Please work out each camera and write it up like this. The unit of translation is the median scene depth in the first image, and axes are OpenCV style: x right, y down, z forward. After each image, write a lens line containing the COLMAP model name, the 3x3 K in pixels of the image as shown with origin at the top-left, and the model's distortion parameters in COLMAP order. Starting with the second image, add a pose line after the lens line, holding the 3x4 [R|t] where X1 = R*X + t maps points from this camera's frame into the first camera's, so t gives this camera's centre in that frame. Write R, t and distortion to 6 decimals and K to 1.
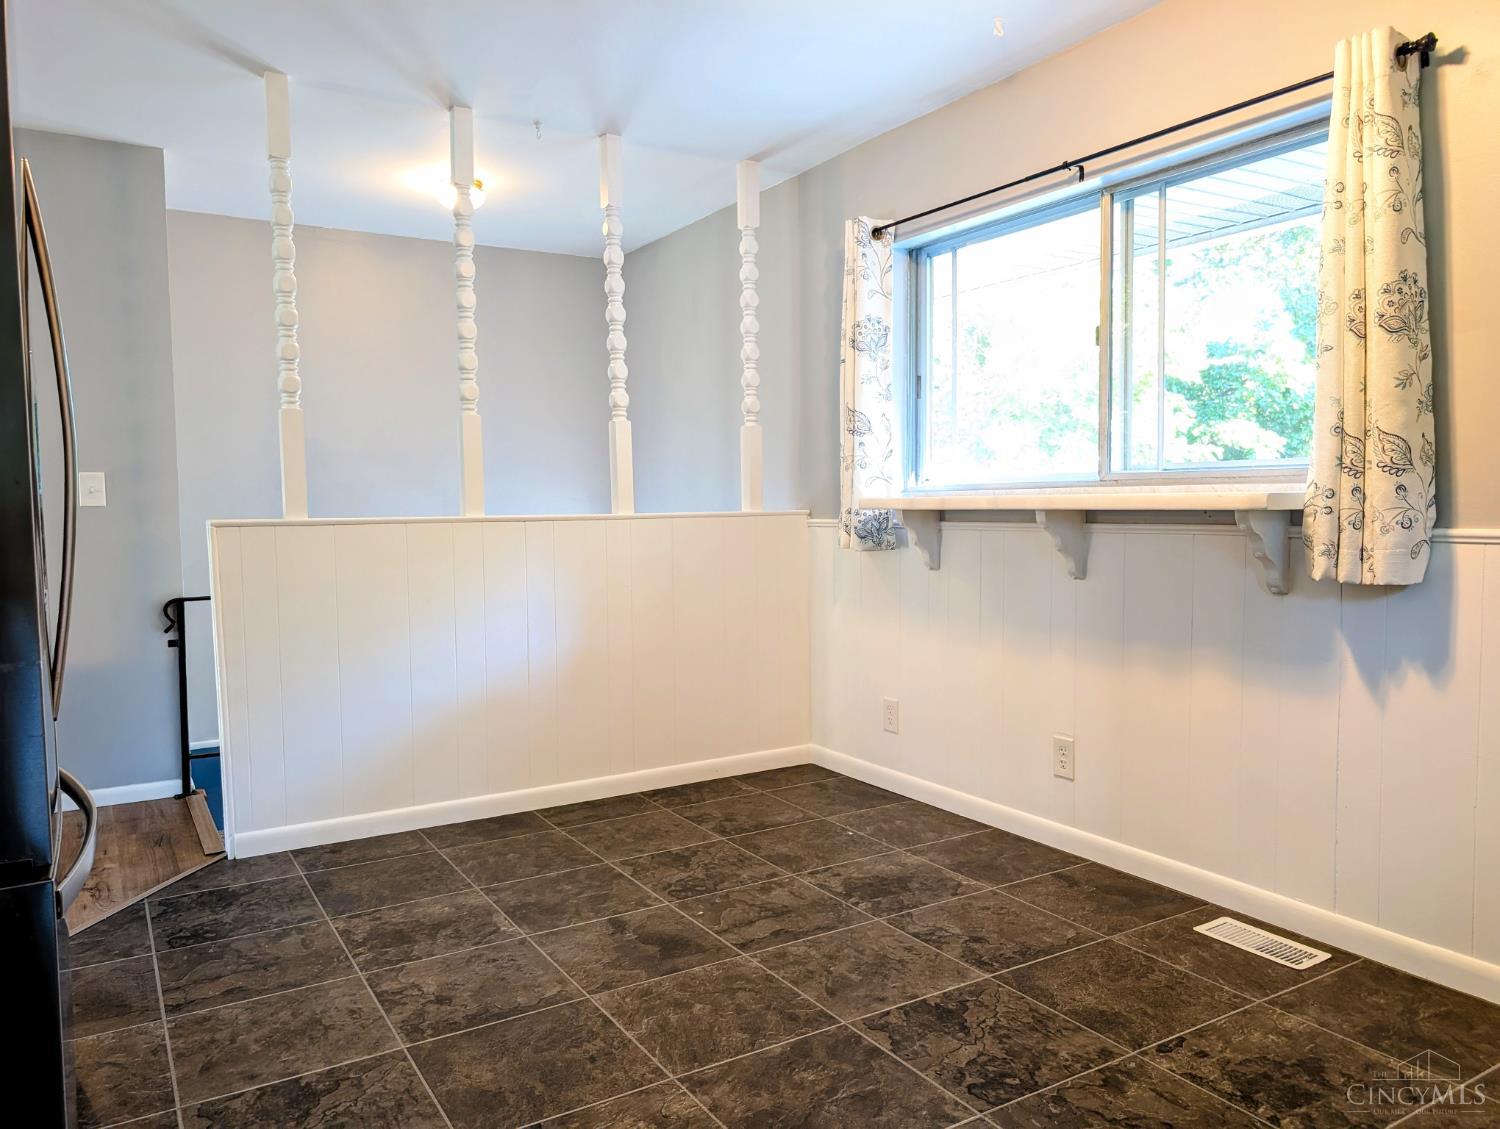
lens RADIAL K [[1085.8, 0, 742.3], [0, 1085.8, 569.0], [0, 0, 1]] dist [0.028695, -0.012009]
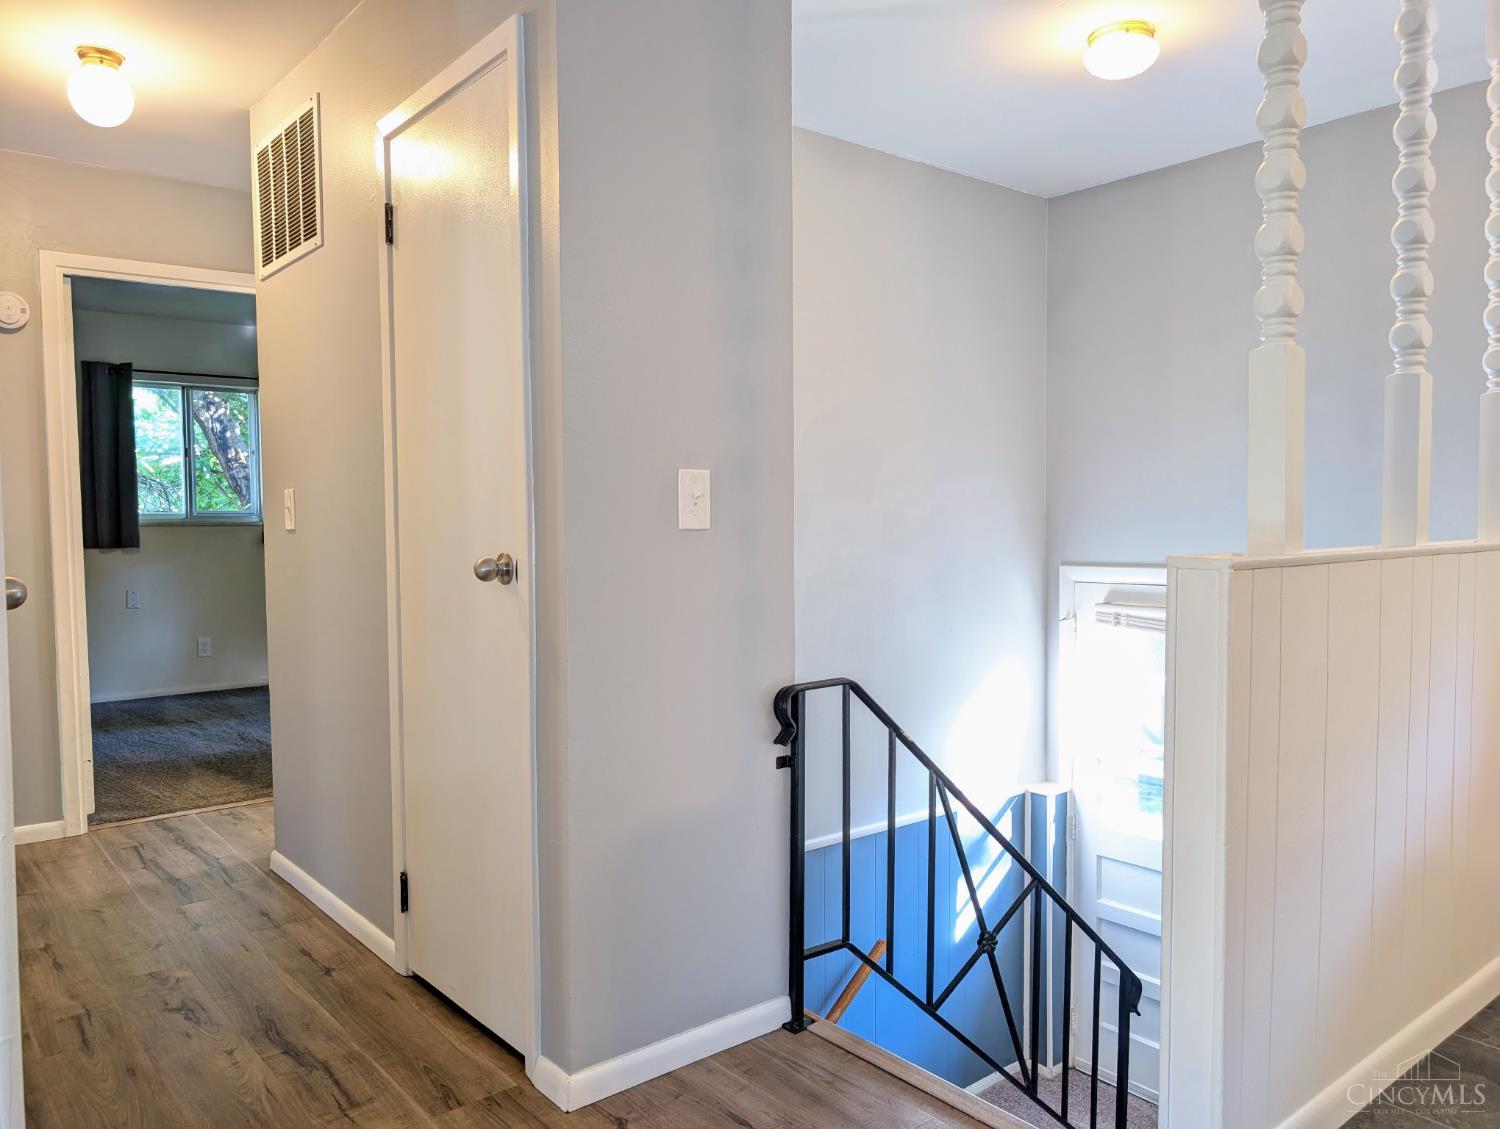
lens RADIAL K [[1085.8, 0, 742.3], [0, 1085.8, 569.0], [0, 0, 1]] dist [0.028695, -0.012009]
pose [[0.989069, -0.000649, 0.147450, -0.941066], [0.004375, 0.999679, -0.024944, -0.031211], [-0.147387, 0.025316, 0.988755, 0.637443]]
